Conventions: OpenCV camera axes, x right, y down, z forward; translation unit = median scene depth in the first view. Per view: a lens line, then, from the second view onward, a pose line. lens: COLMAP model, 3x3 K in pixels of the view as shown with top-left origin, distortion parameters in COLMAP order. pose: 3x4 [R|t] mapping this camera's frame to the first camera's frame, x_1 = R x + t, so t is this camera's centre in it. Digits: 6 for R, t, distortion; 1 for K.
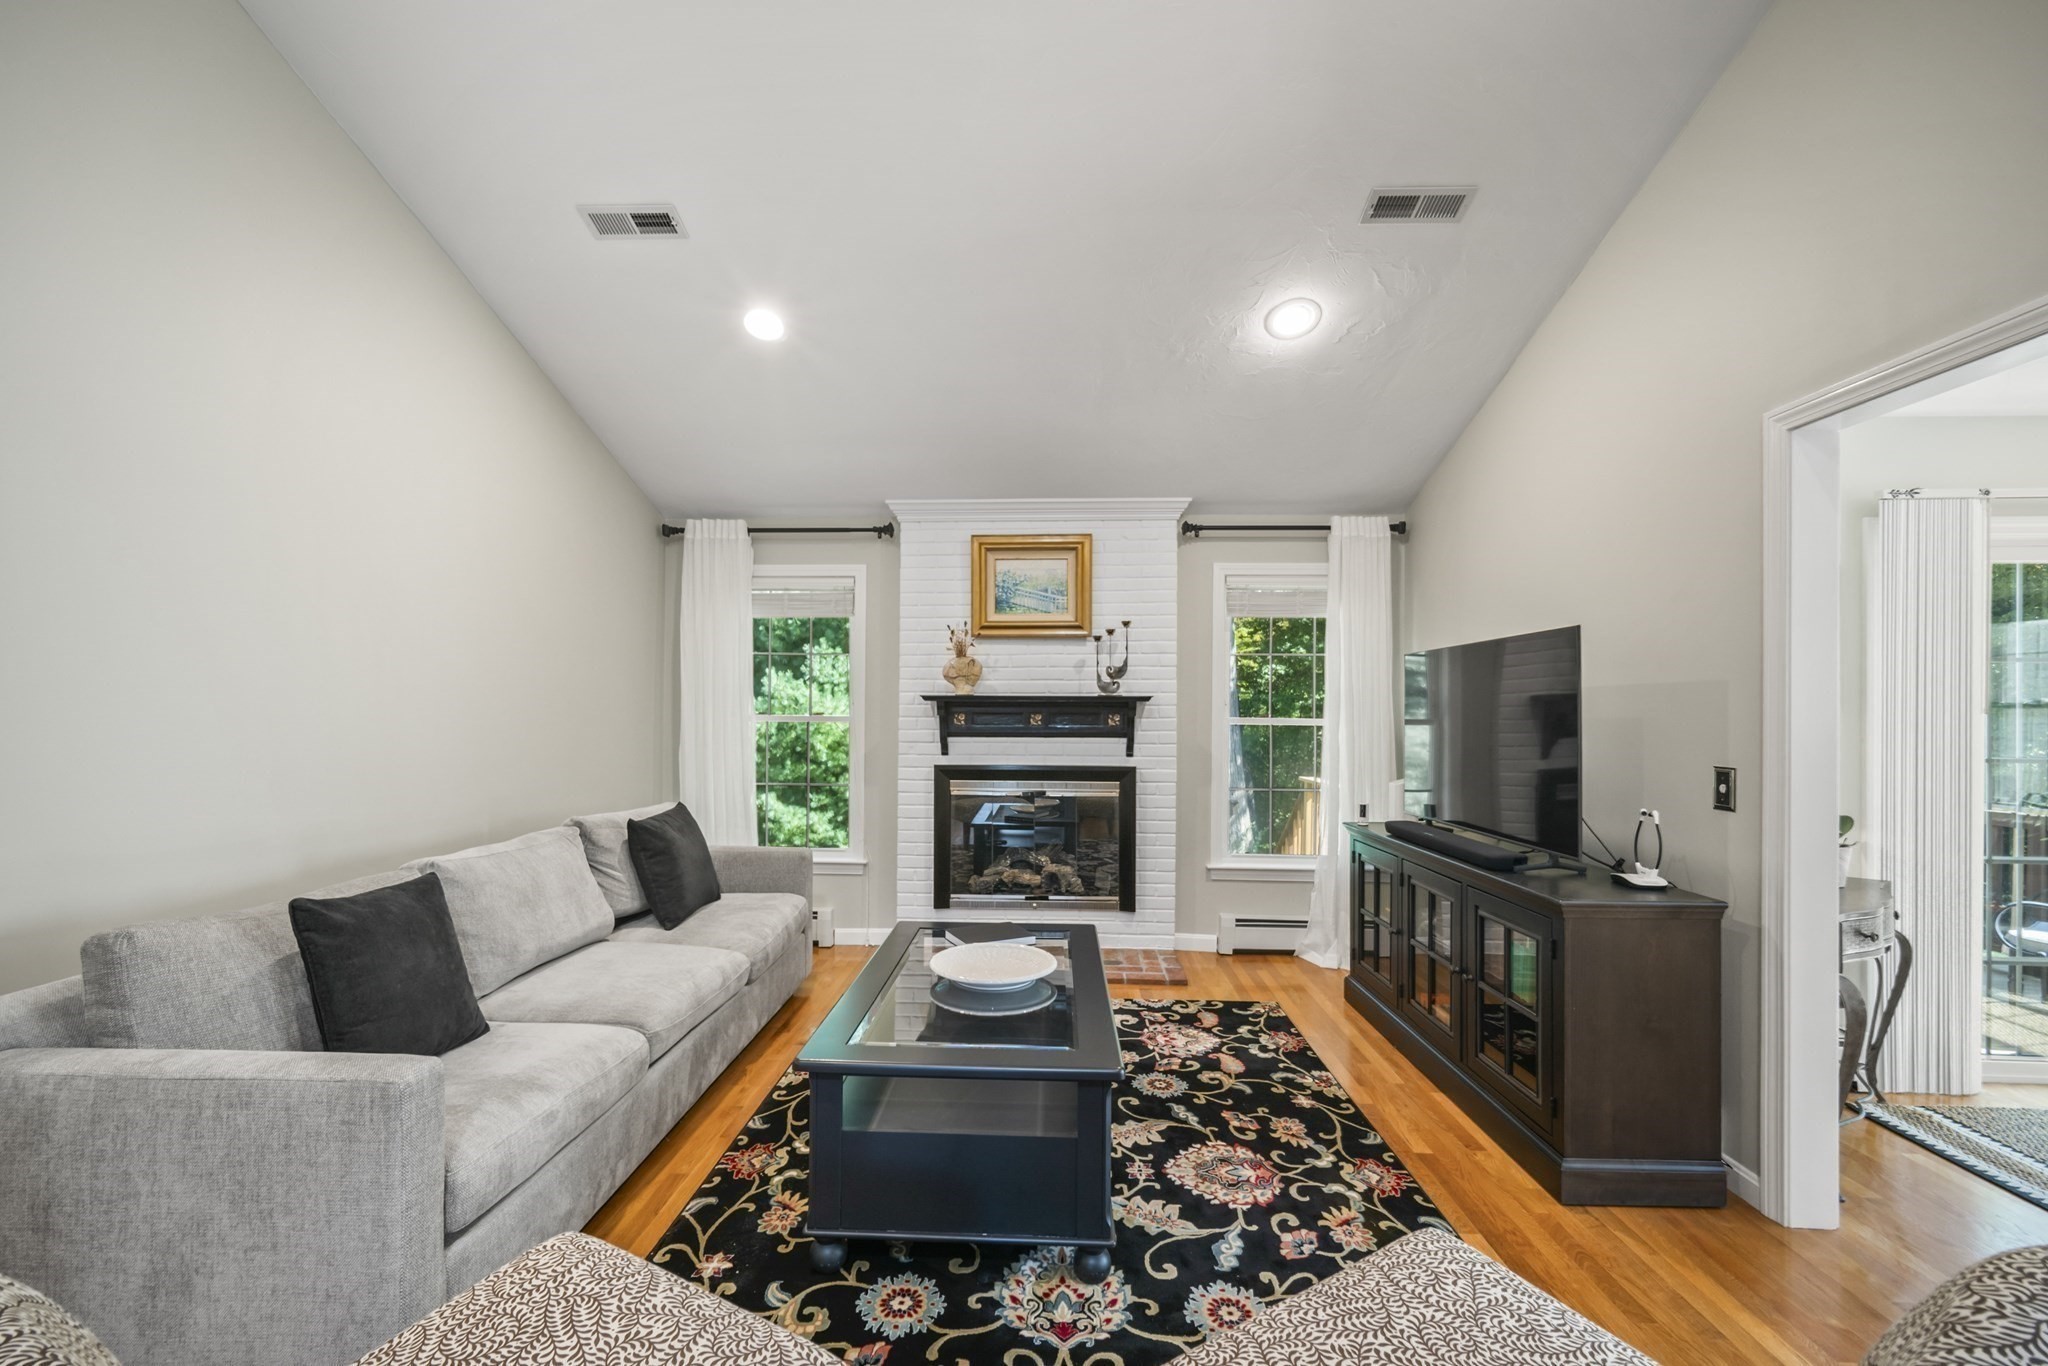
lens RADIAL K [[847.4, 0, 1011.4], [0, 847.4, 708.9], [0, 0, 1]] dist [0.002785, 0.000071]
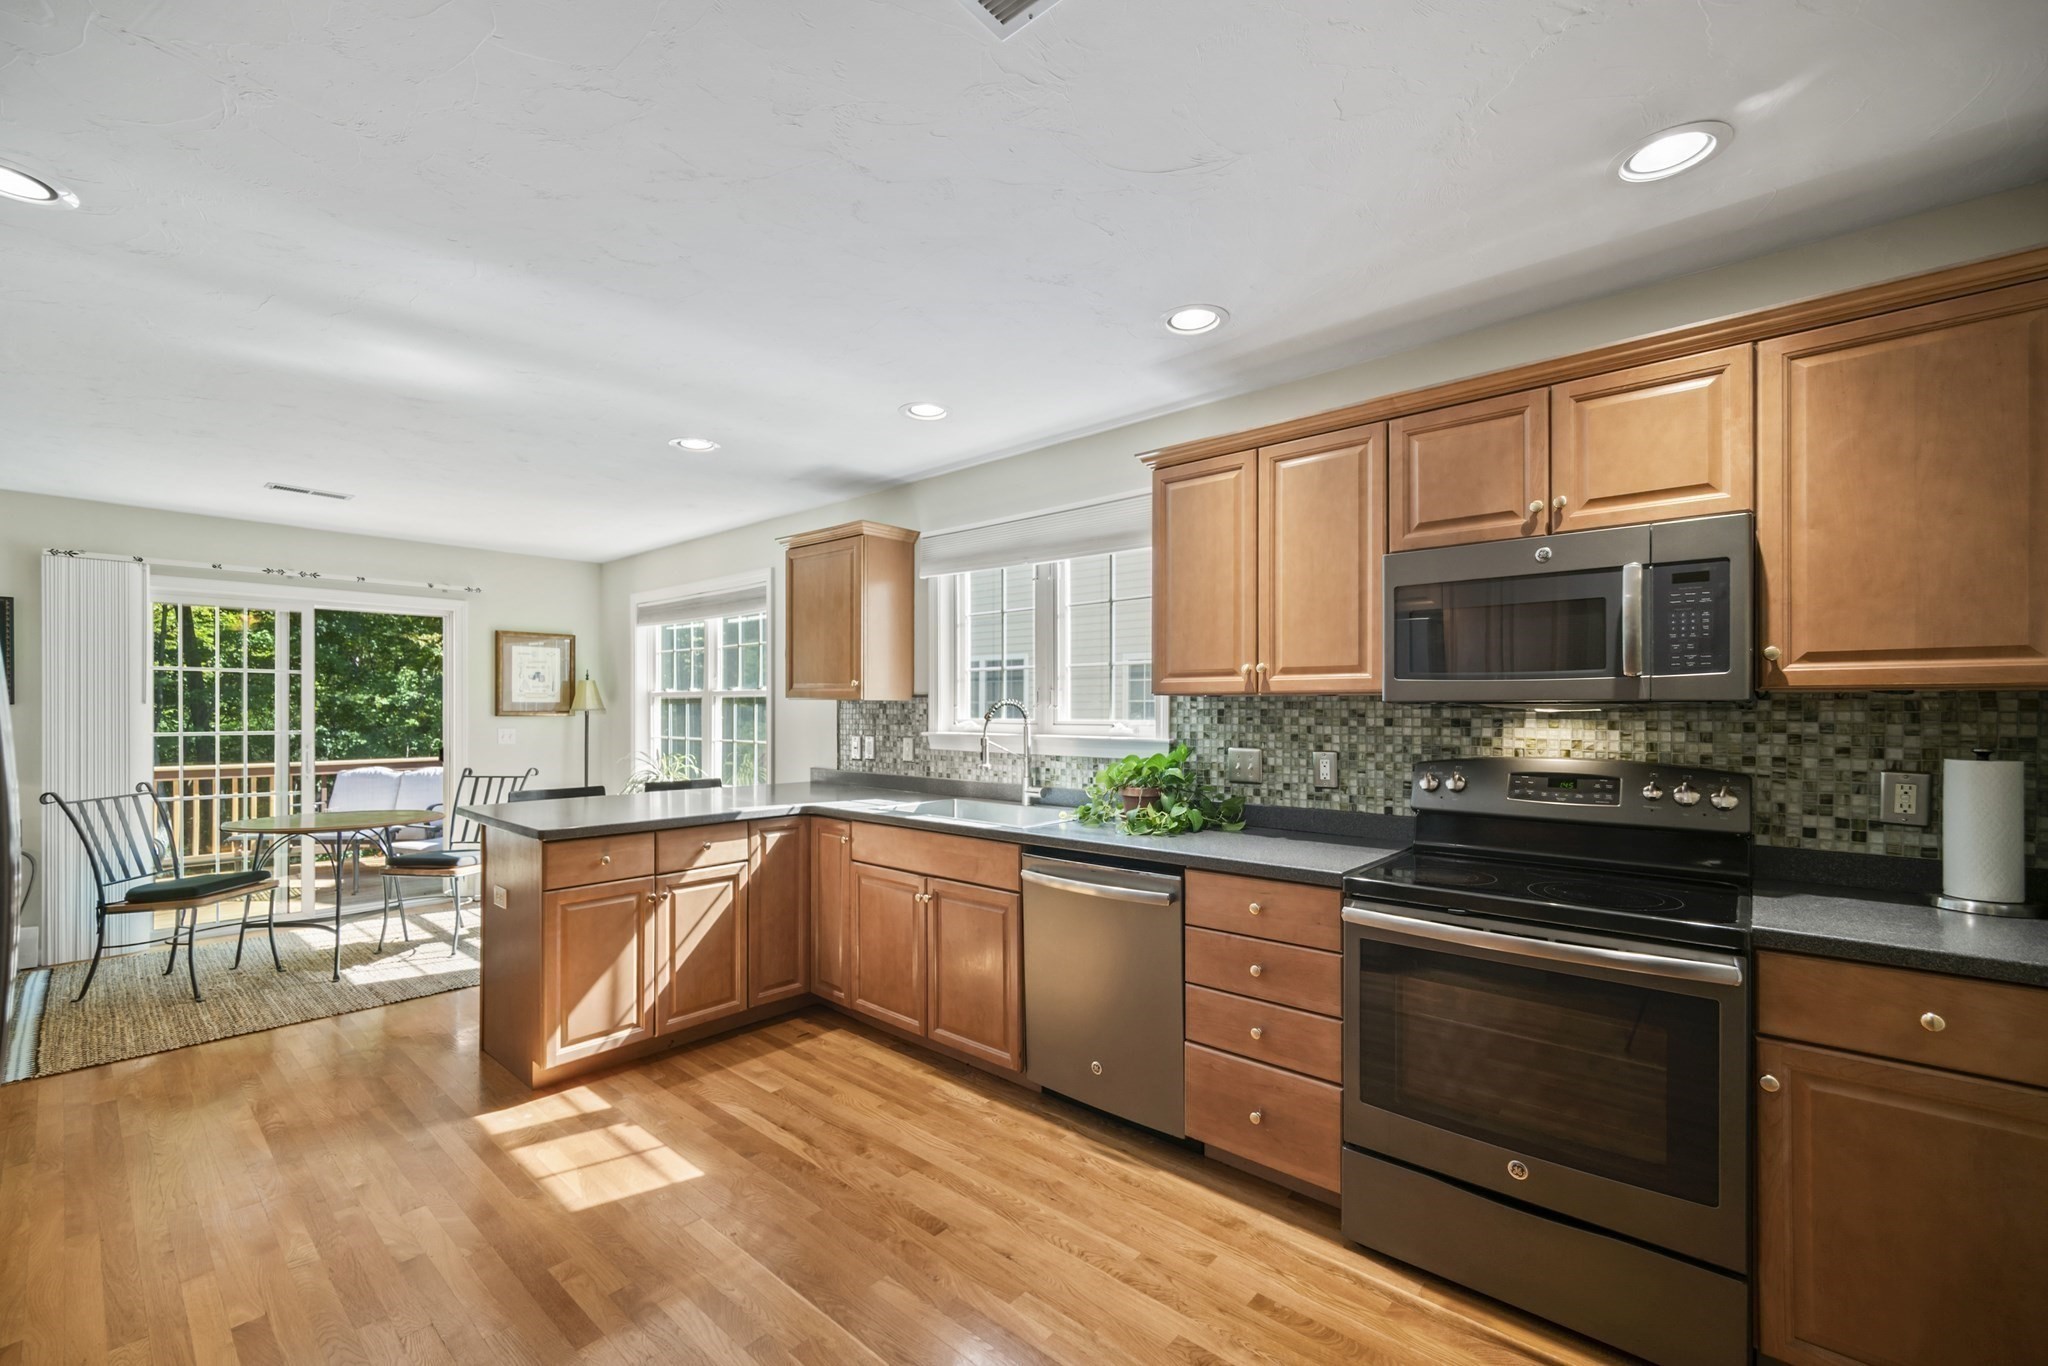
lens RADIAL K [[847.4, 0, 1015.6], [0, 847.4, 713.4], [0, 0, 1]] dist [0.002785, 0.000071]
pose [[0.627311, -0.011555, 0.778683, 0.603890], [-0.000046, 0.999889, 0.014874, -0.000086], [-0.778769, -0.009366, 0.627241, -0.765902]]
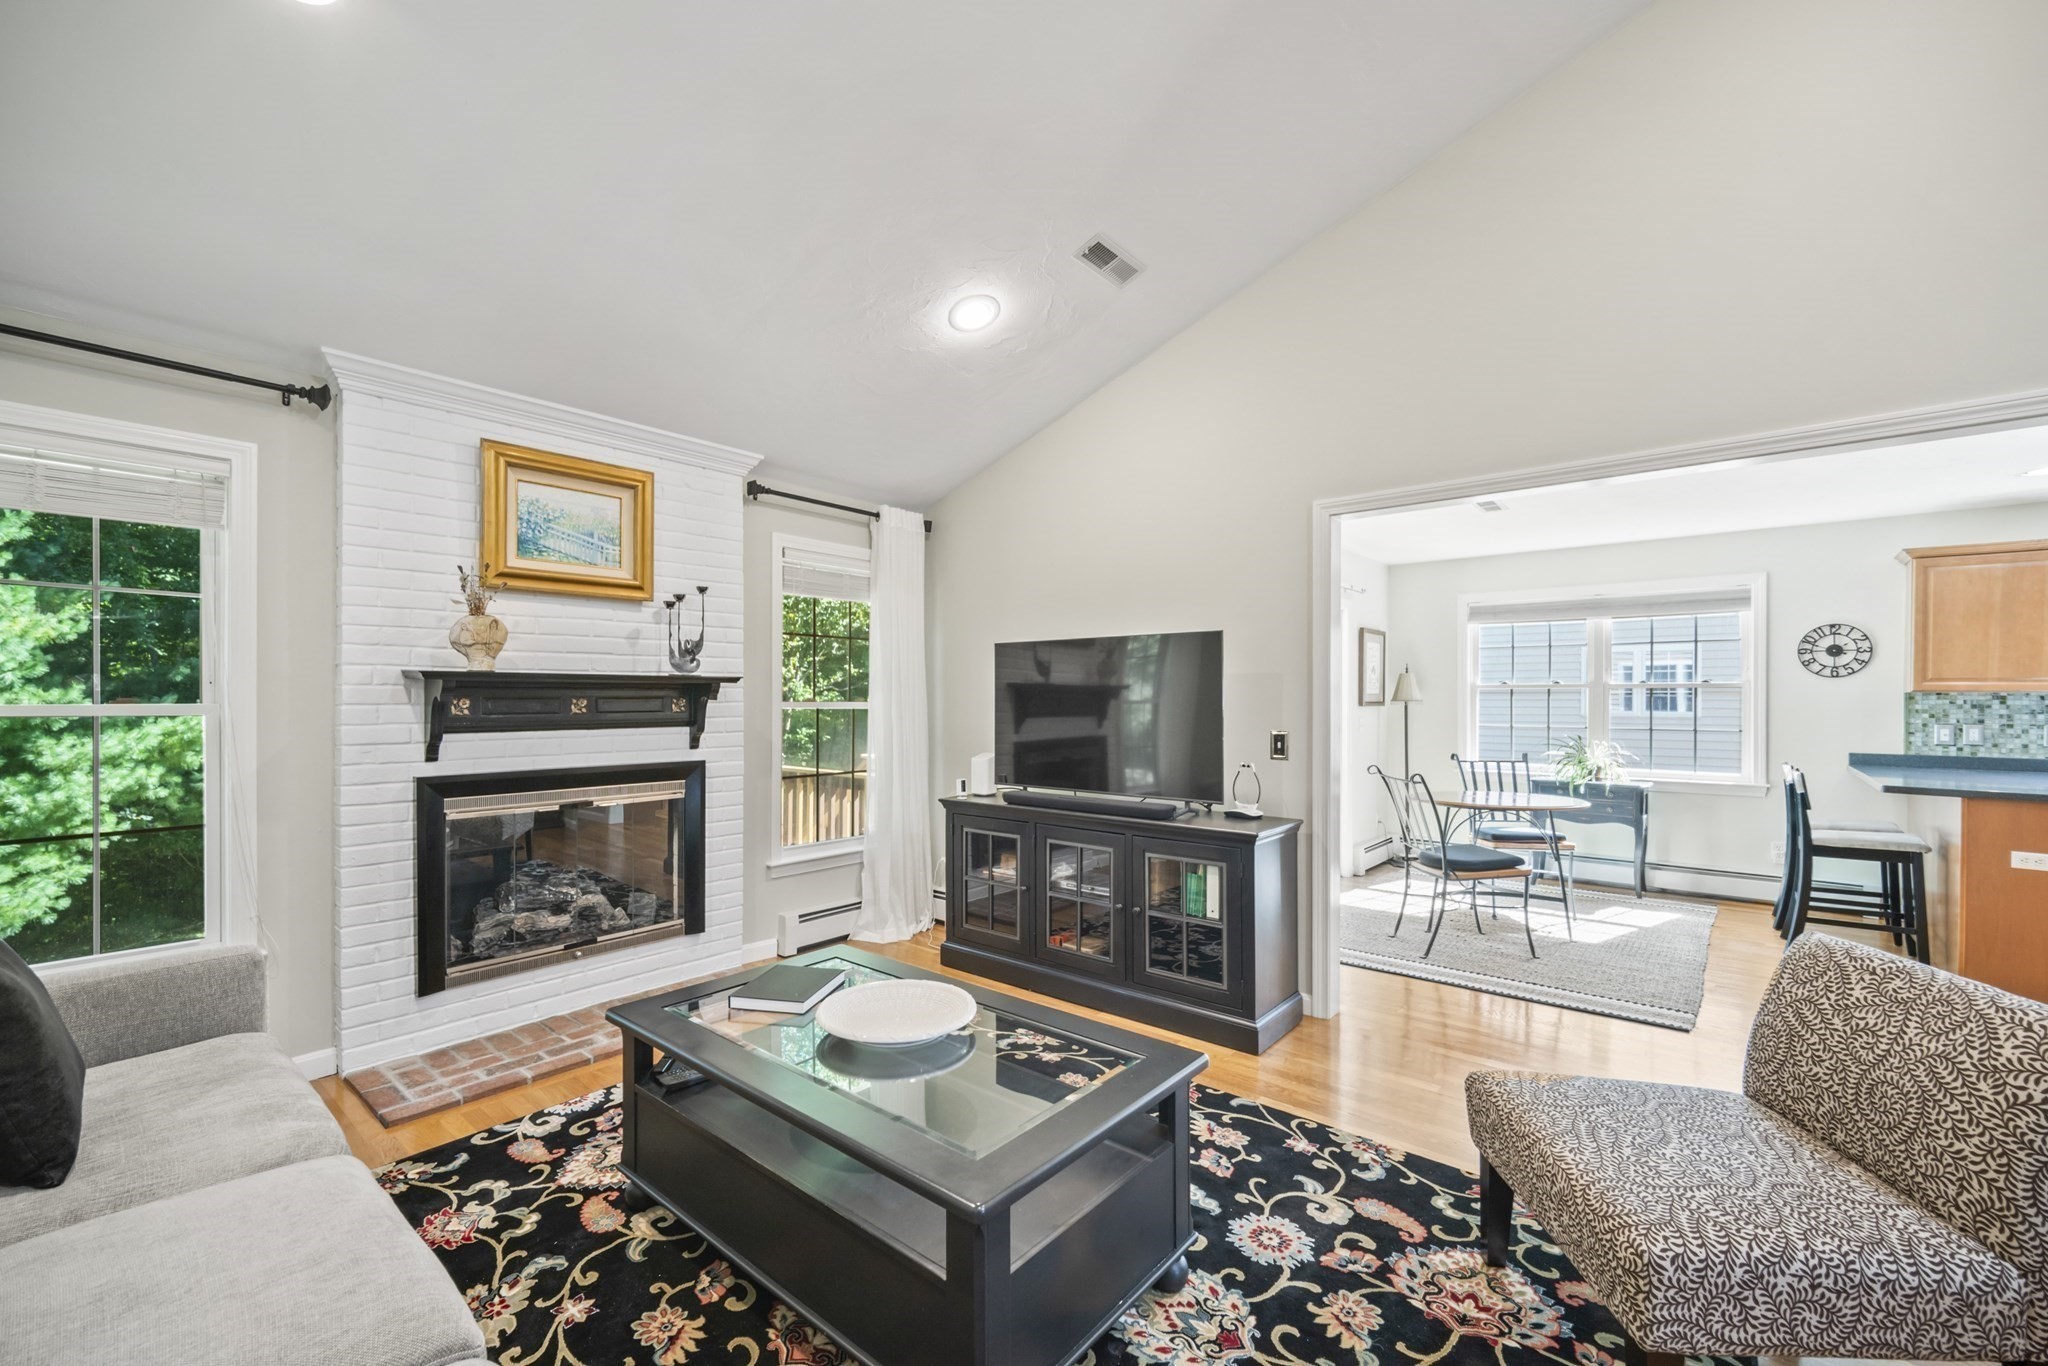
lens RADIAL K [[847.4, 0, 1018.8], [0, 847.4, 698.3], [0, 0, 1]] dist [0.002785, 0.000071]
pose [[0.608903, -0.006134, 0.793221, -0.329877], [-0.001111, 0.999963, 0.008586, -0.001124], [-0.793244, -0.006109, 0.608873, 0.238119]]
